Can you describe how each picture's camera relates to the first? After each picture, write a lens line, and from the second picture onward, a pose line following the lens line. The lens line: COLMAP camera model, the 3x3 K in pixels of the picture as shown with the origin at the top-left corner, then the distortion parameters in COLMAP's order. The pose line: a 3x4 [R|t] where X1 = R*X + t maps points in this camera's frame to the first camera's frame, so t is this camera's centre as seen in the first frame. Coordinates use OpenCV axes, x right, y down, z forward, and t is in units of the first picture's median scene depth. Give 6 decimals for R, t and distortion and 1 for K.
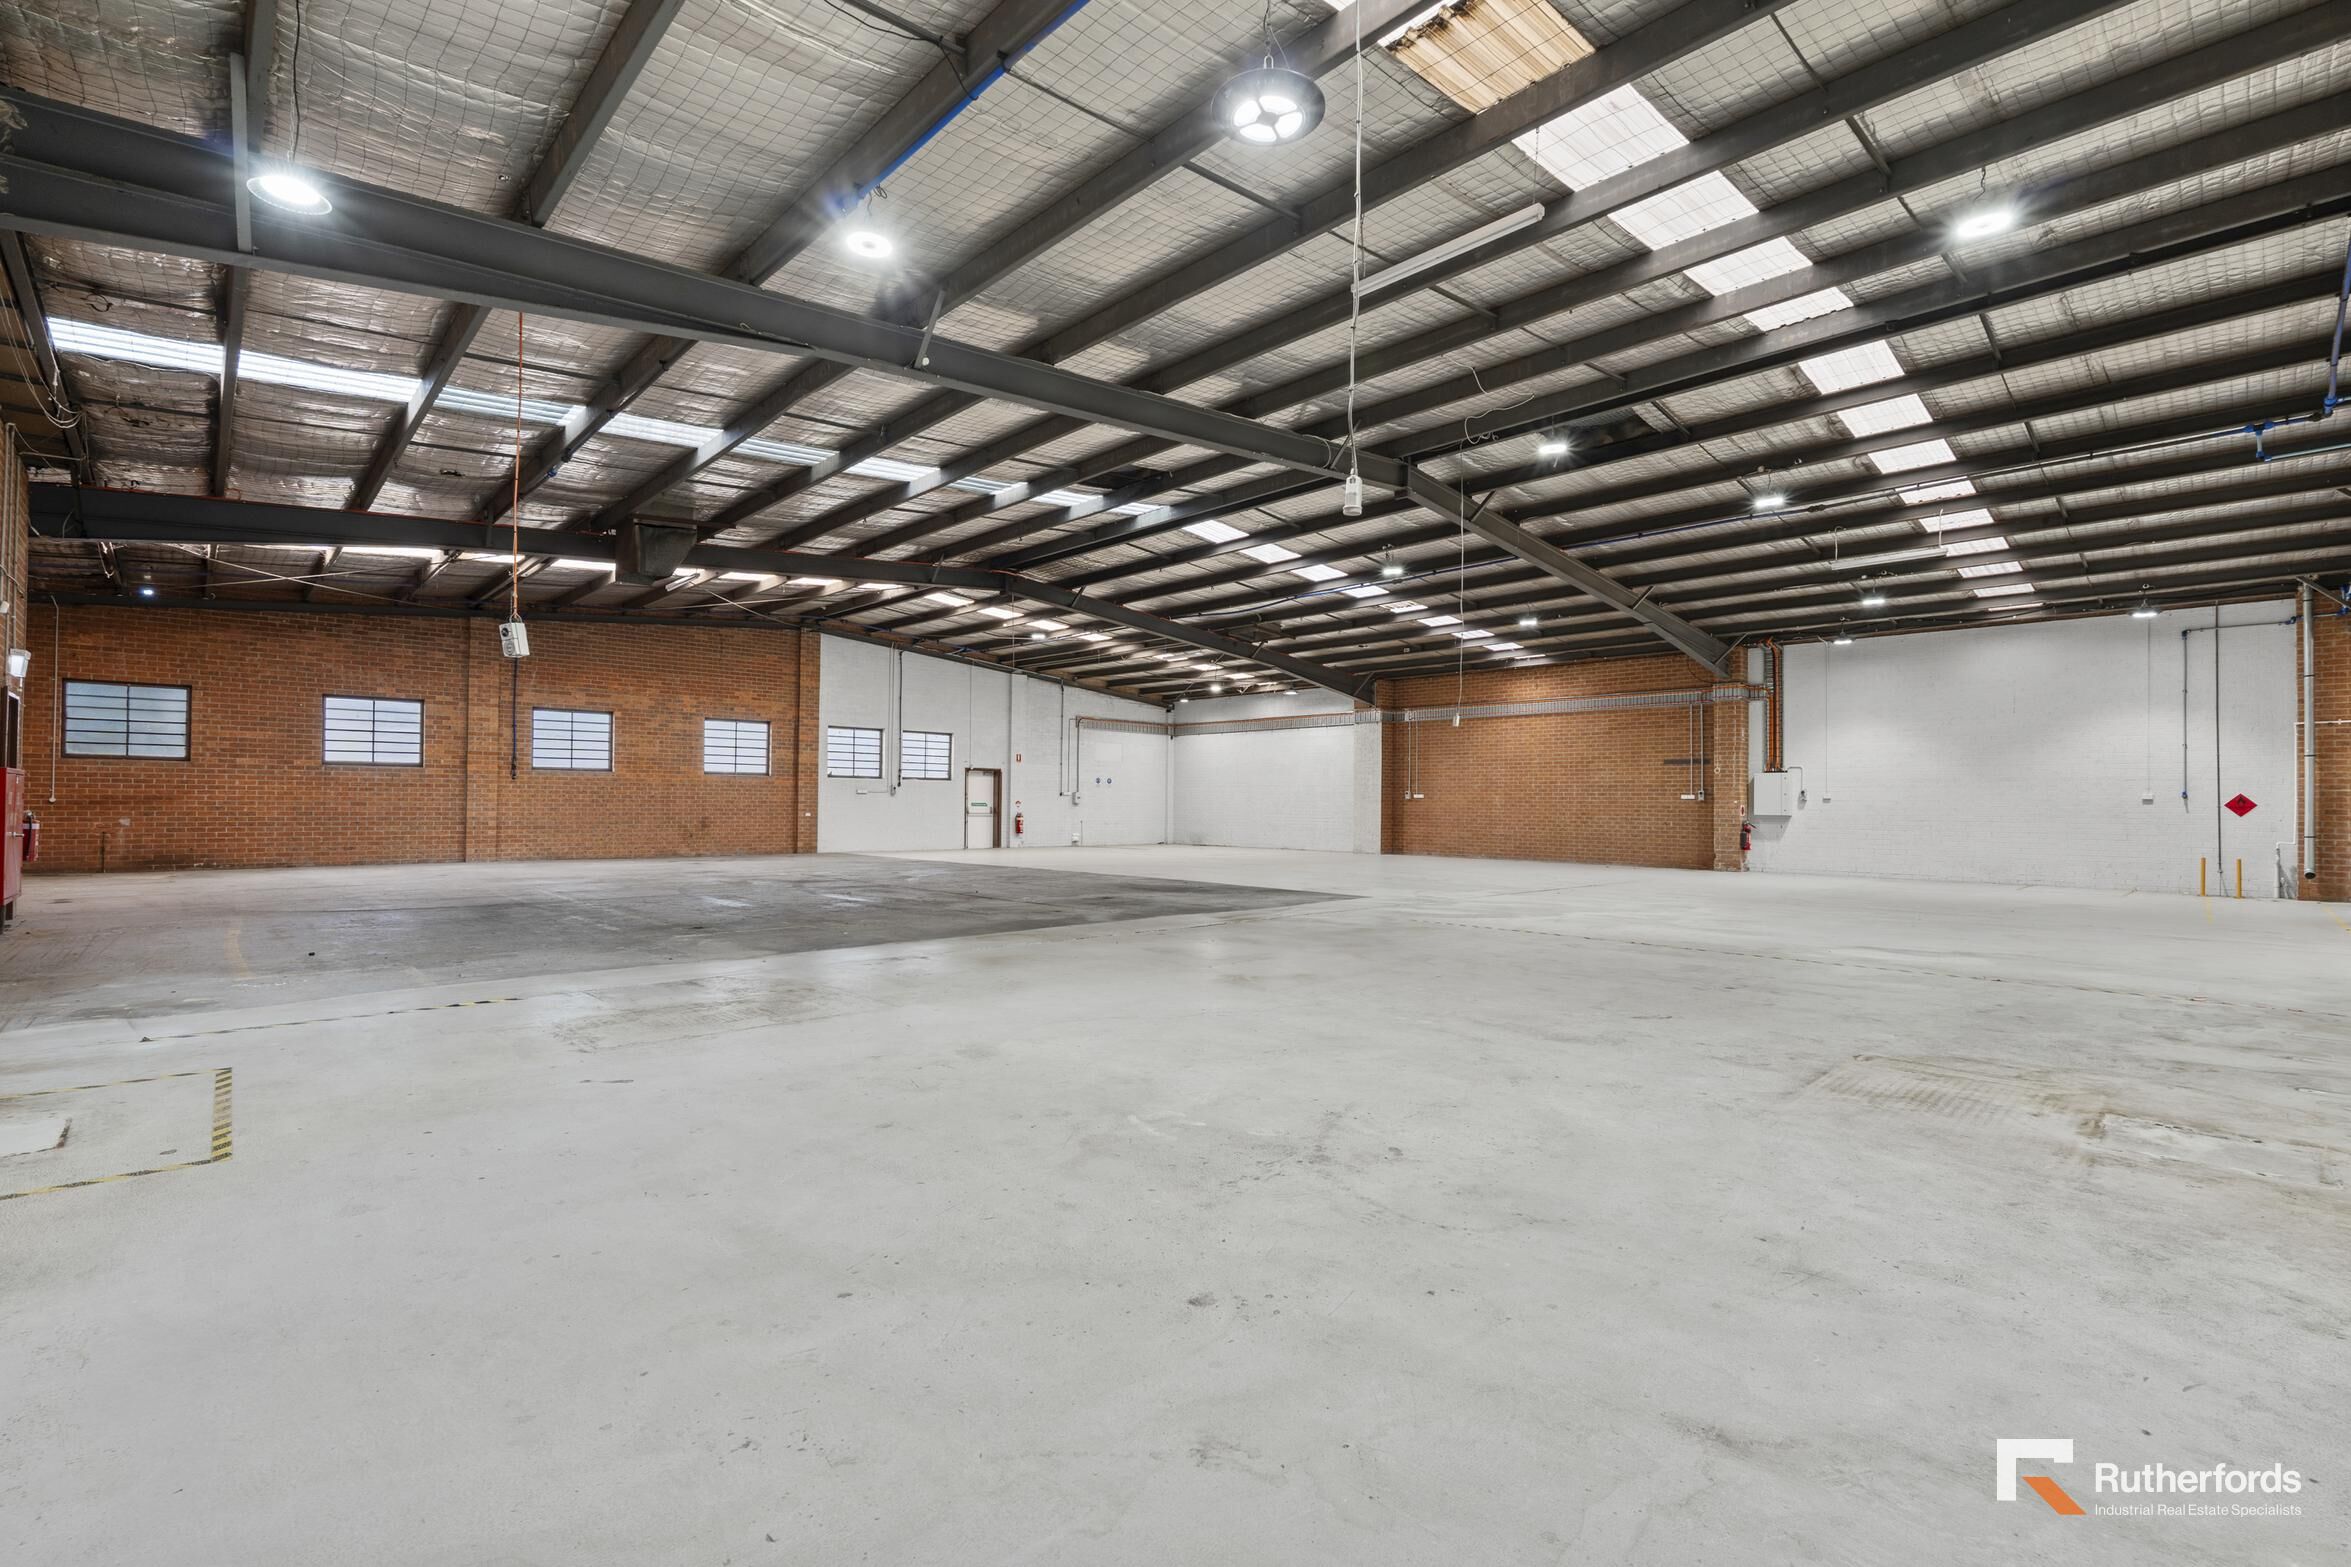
lens RADIAL K [[1031.7, 0, 1175.5], [0, 1031.7, 783.5], [0, 0, 1]] dist [-0.005731, 0.000194]
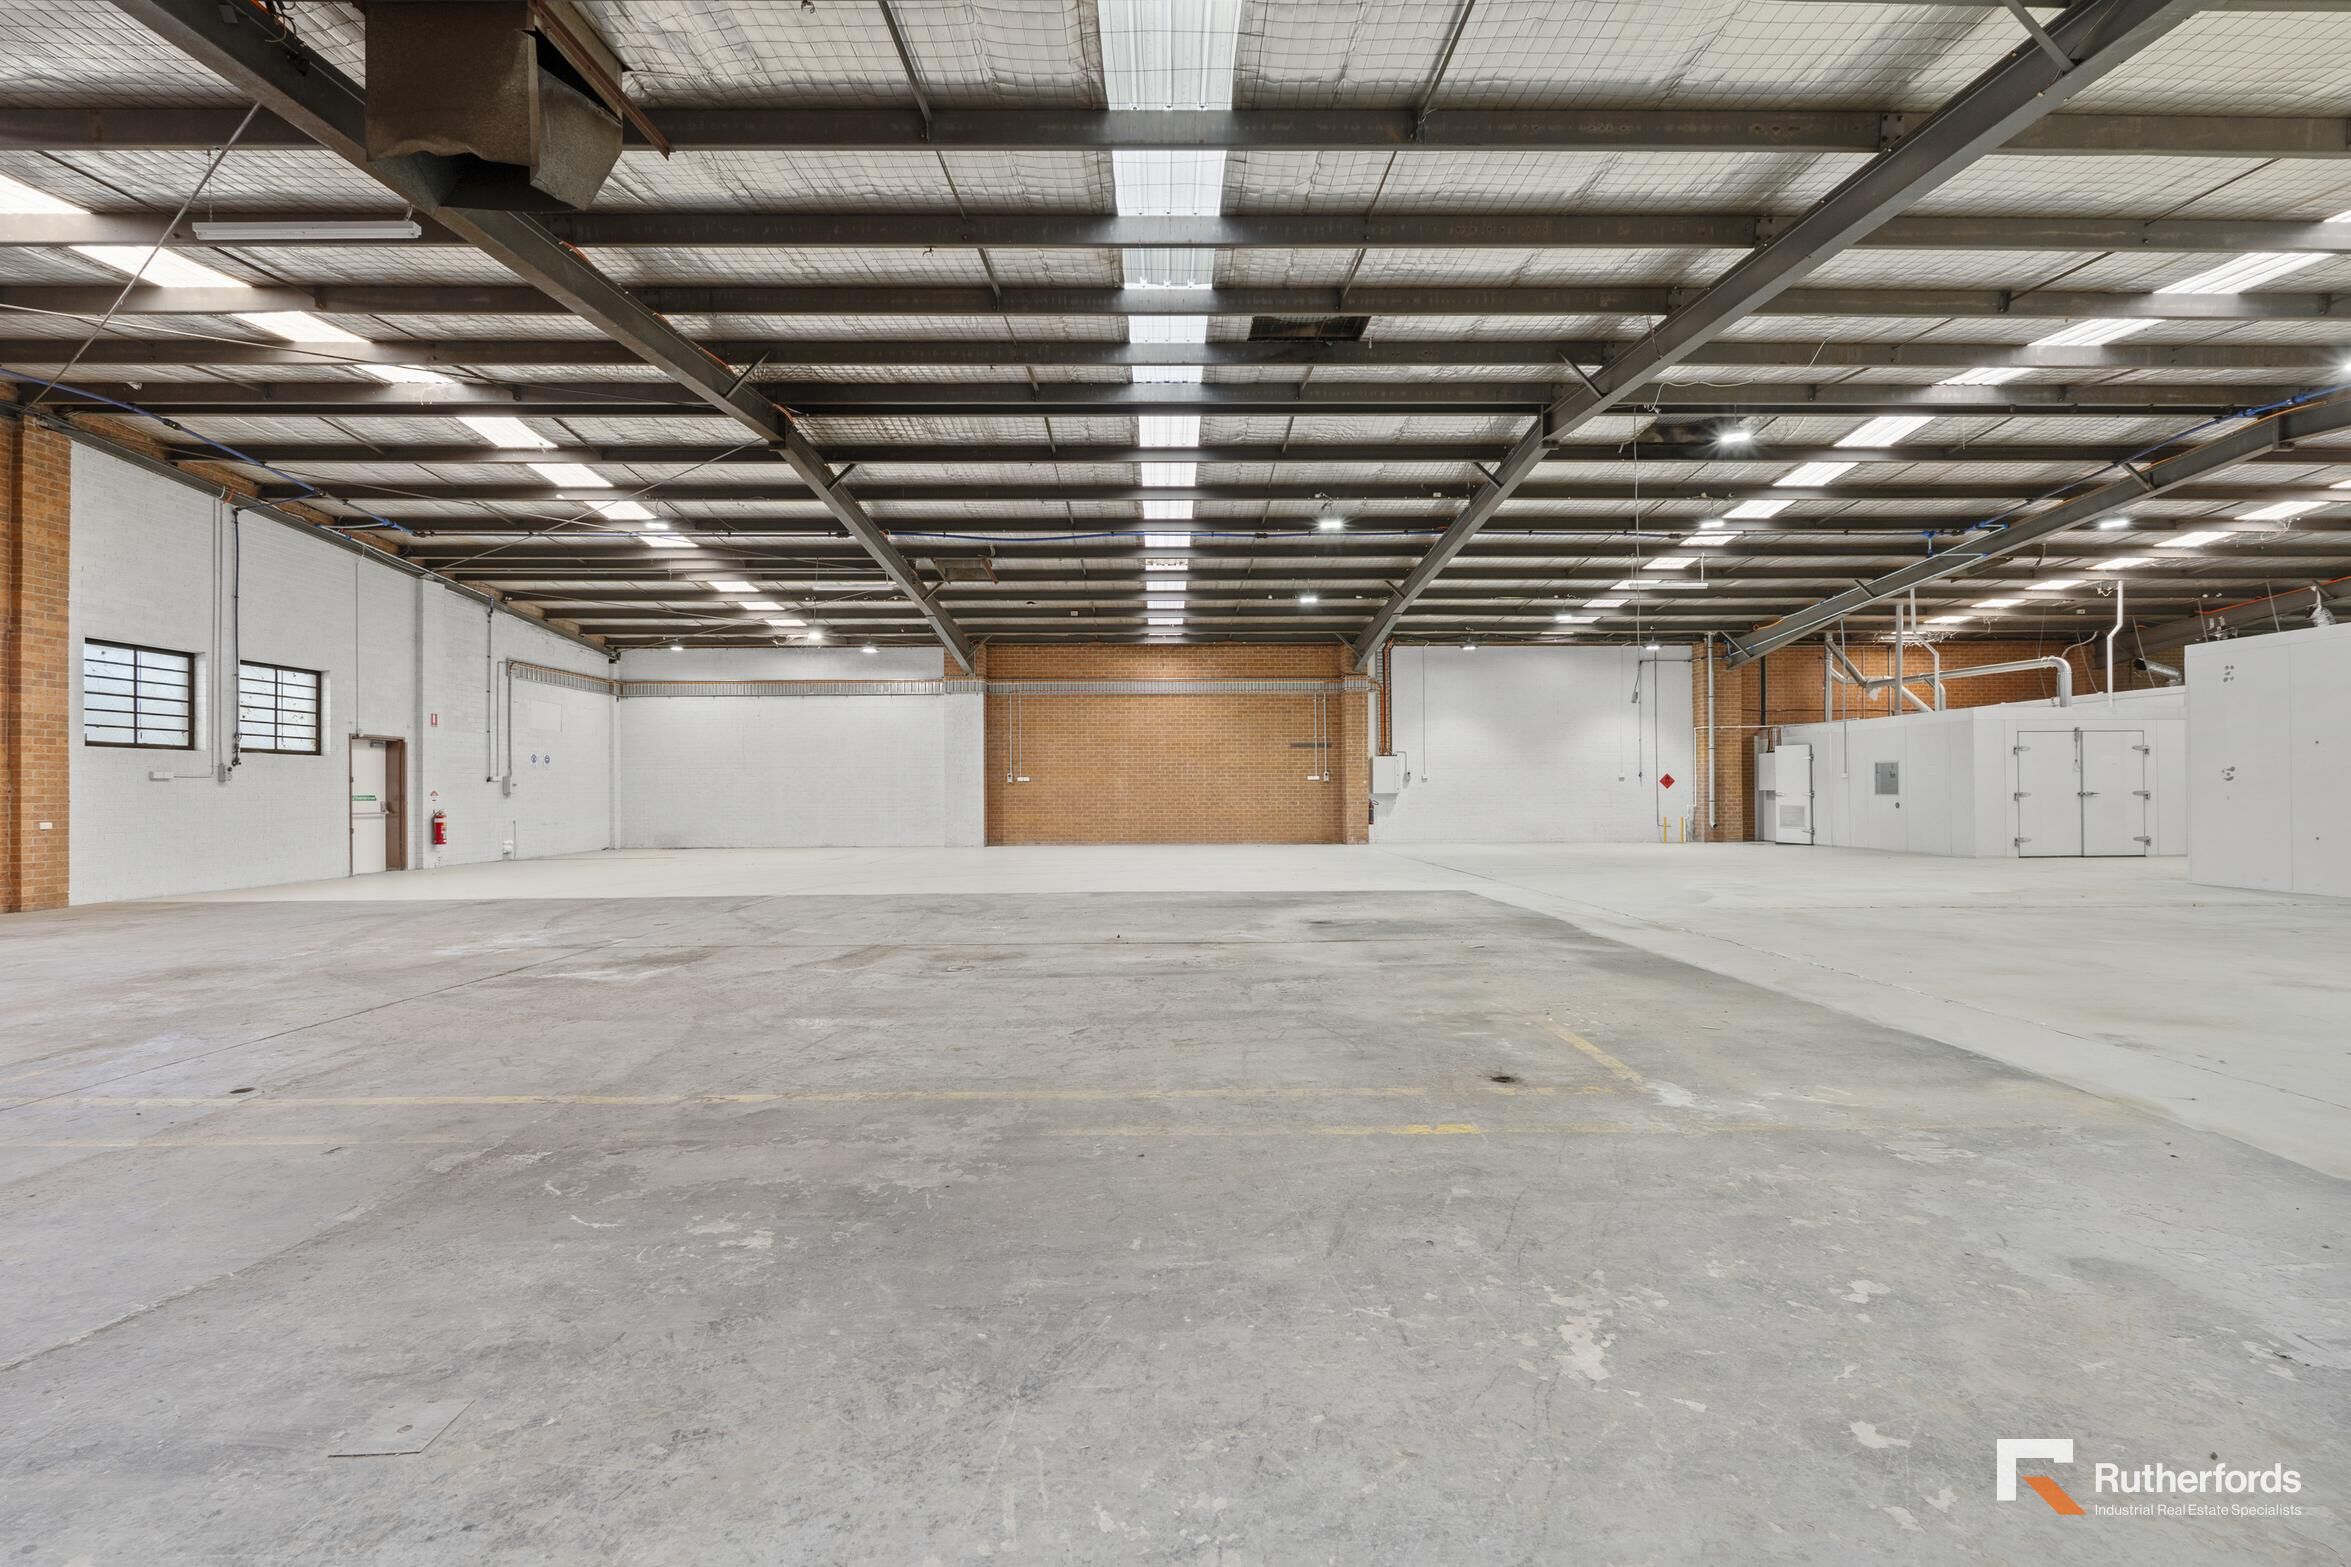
lens RADIAL K [[1031.7, 0, 1175.5], [0, 1031.7, 783.5], [0, 0, 1]] dist [-0.005731, 0.000194]
pose [[0.681461, -0.008408, 0.731806, -0.345808], [-0.002003, 0.999909, 0.013353, 0.004257], [-0.731852, -0.010566, 0.681382, 0.314571]]
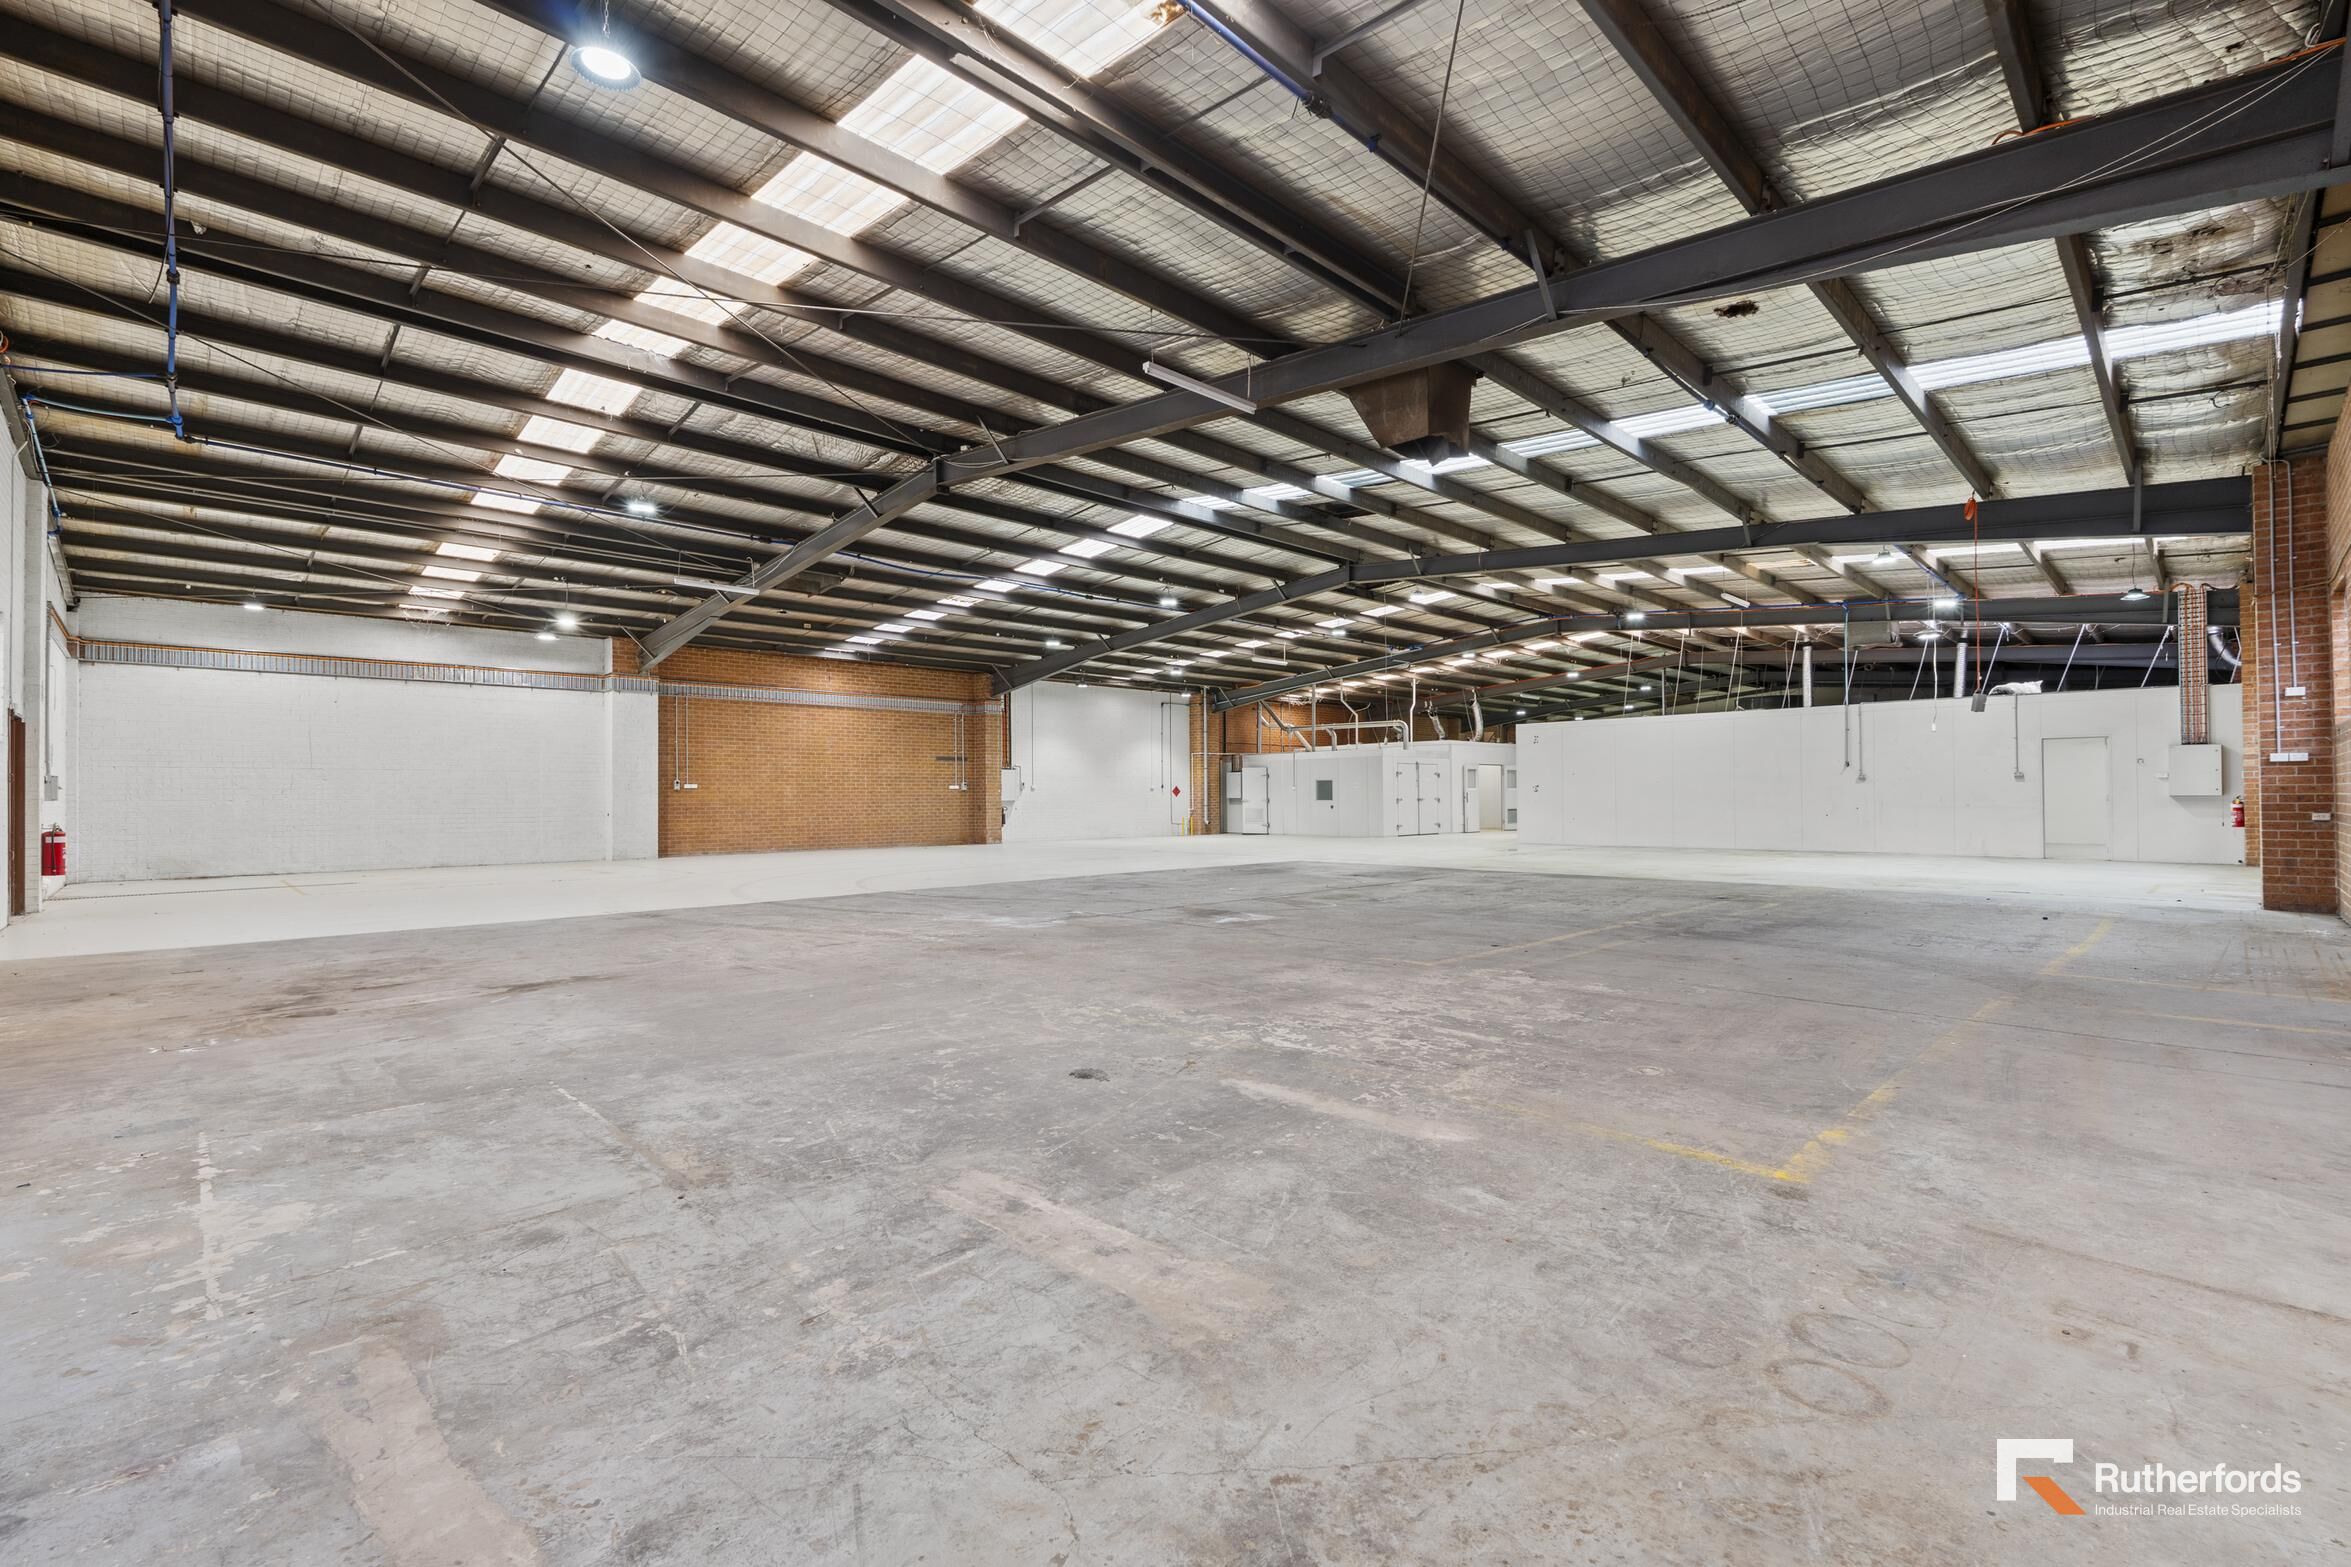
lens RADIAL K [[1042.6, 0, 1170.2], [0, 1042.6, 841.0], [0, 0, 1]] dist [0.026515, -0.000106]
pose [[-0.011999, -0.051437, 0.998604, -0.672583], [-0.012068, 0.998611, 0.051292, 0.008707], [-0.999855, -0.011436, -0.012603, 0.651786]]
